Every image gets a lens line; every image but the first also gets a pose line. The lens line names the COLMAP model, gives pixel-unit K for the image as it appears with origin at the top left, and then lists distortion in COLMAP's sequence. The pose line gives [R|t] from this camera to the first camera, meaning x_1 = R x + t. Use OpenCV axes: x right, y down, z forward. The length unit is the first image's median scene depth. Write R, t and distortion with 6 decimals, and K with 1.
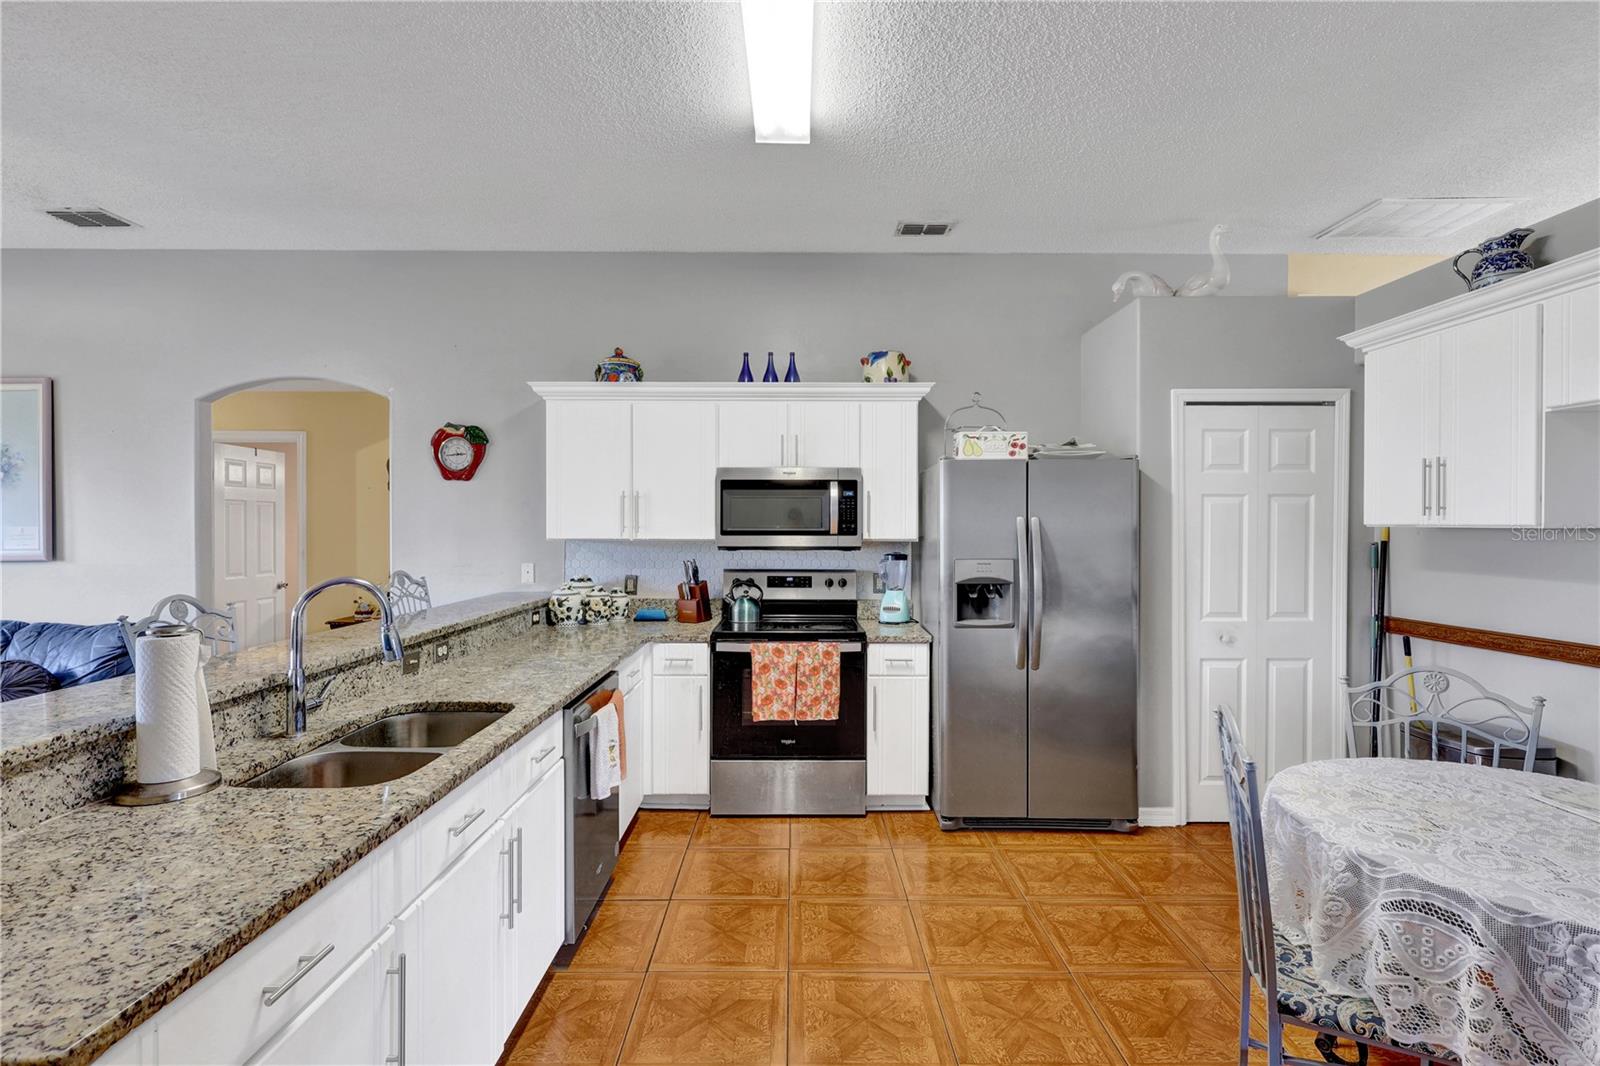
lens RADIAL K [[751.0, 0, 793.3], [0, 751.0, 532.0], [0, 0, 1]] dist [0.001342, 0.002306]
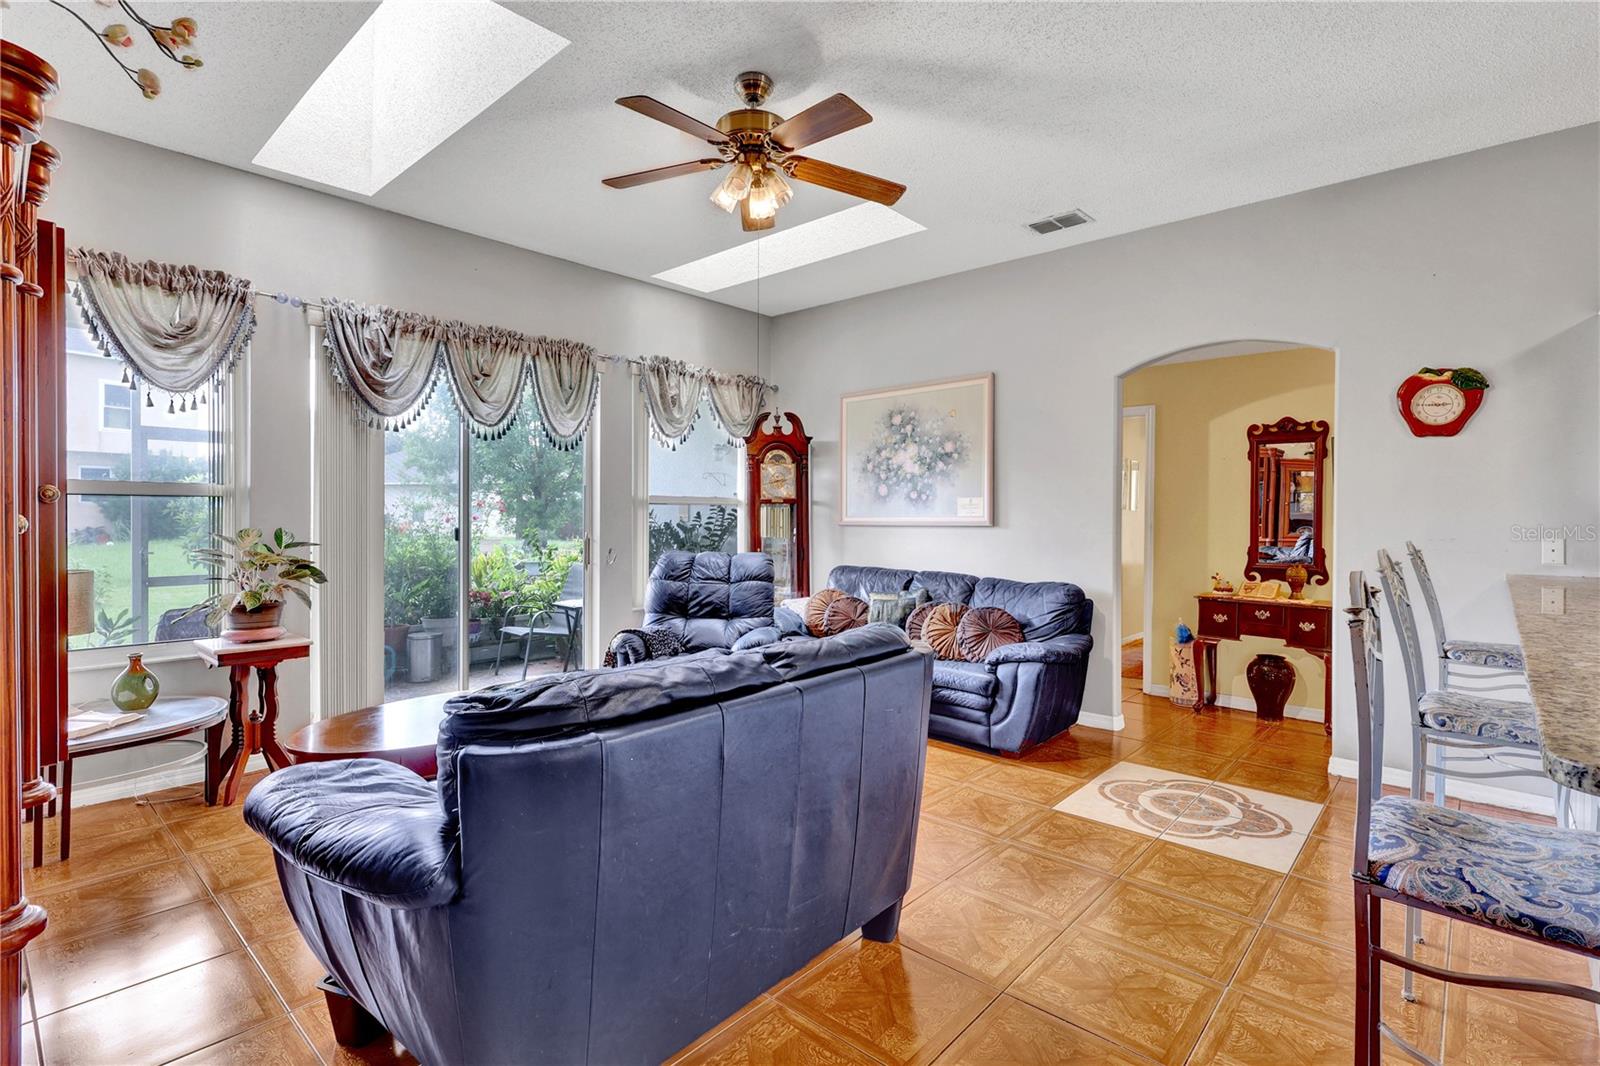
lens RADIAL K [[751.0, 0, 772.7], [0, 751.0, 519.9], [0, 0, 1]] dist [0.001342, 0.002306]
pose [[0.731054, 0.008442, -0.682267, -0.509457], [-0.011298, 0.999936, 0.000267, 0.037093], [0.682226, 0.007513, 0.731103, -0.122180]]
